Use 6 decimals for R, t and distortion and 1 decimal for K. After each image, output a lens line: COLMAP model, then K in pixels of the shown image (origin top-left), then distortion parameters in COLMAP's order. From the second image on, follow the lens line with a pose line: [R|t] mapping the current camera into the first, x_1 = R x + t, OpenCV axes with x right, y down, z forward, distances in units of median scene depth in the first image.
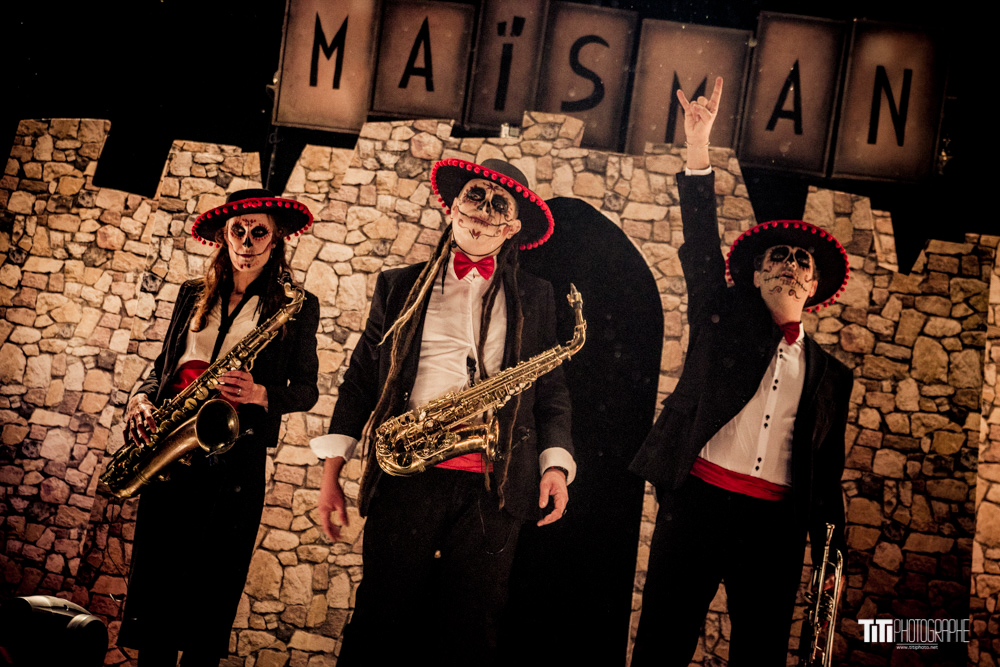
lens RADIAL K [[1565.1, 0, 505.5], [0, 1565.1, 333.5], [0, 0, 1]] dist [0.127248, 0.000000]
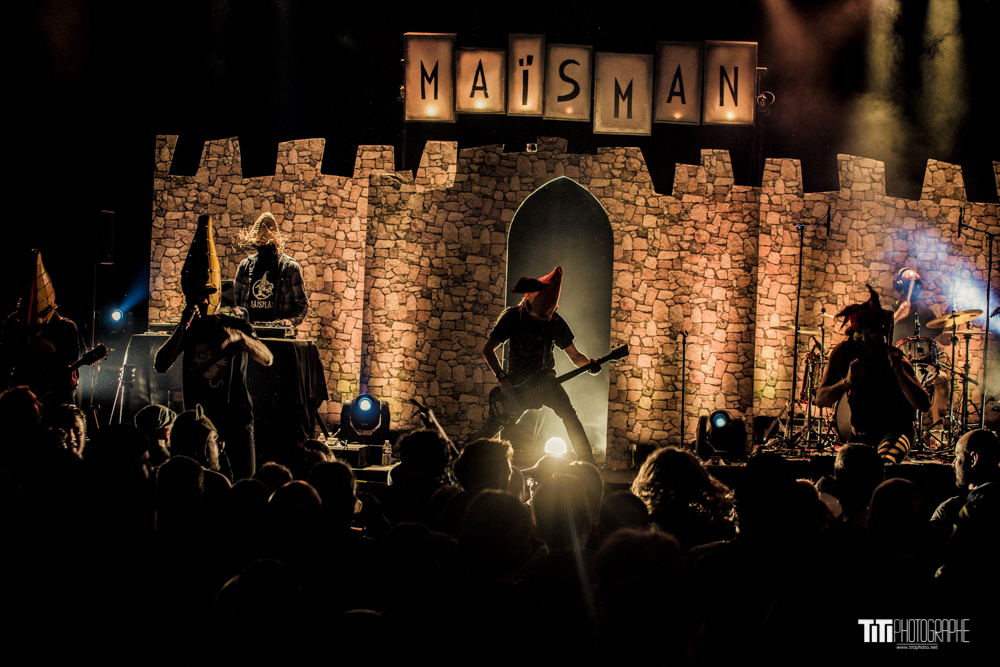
lens RADIAL K [[2140.1, 0, 497.0], [0, 2140.1, 343.1], [0, 0, 1]] dist [-0.368166, 0.000000]
pose [[0.993030, -0.104075, -0.055322, 0.085952], [0.114162, 0.966021, 0.231885, -0.535924], [0.029308, -0.236584, 0.971169, -1.782806]]
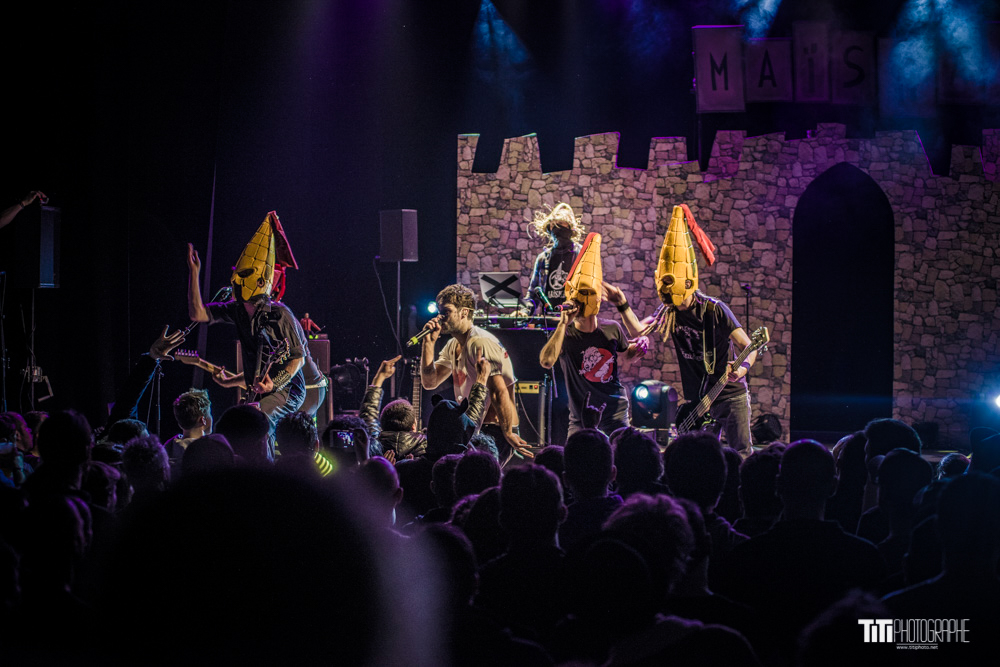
lens RADIAL K [[2140.1, 0, 490.0], [0, 2140.1, 340.0], [0, 0, 1]] dist [-0.368166, 0.000000]
pose [[0.955375, -0.130098, -0.265204, 0.305924], [0.187028, 0.961327, 0.202165, -0.516919], [0.228646, -0.242744, 0.942760, -1.833908]]
